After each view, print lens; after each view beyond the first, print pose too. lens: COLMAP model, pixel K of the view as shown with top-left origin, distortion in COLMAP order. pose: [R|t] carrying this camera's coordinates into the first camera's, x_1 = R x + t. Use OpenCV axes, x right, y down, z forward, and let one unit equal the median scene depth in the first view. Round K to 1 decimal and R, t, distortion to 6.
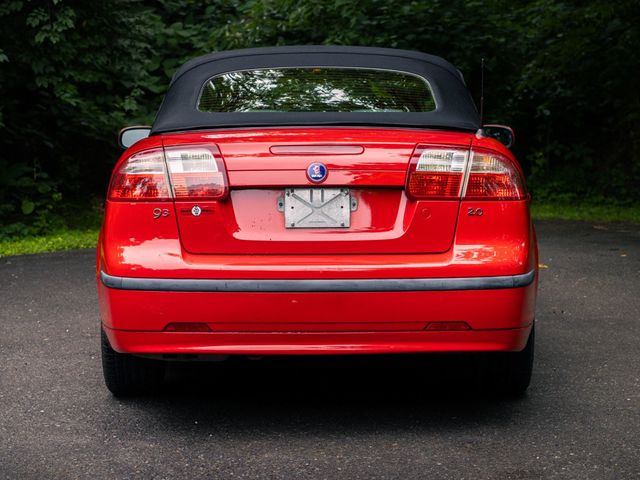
lens RADIAL K [[1433.9, 0, 341.8], [0, 1433.9, 239.7], [0, 0, 1]] dist [0.030727, 0.466354]
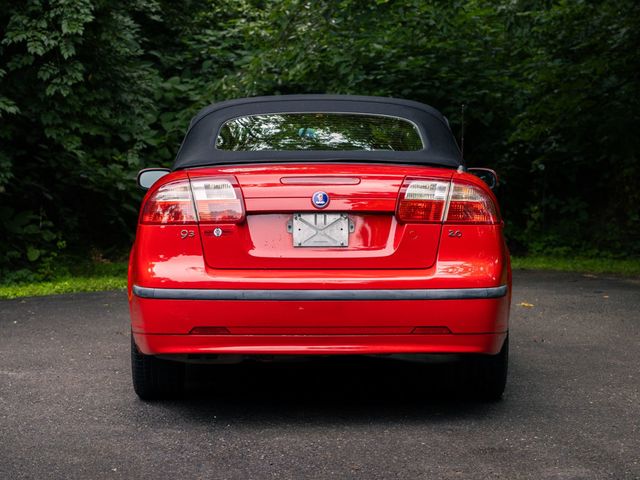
lens RADIAL K [[1500.7, 0, 337.9], [0, 1500.7, 241.1], [0, 0, 1]] dist [-0.071023, 0.632173]
pose [[0.999996, 0.002732, 0.000725, -0.003278], [-0.002700, 0.999114, -0.042005, 0.032832], [-0.000839, 0.042003, 0.999117, -0.193196]]
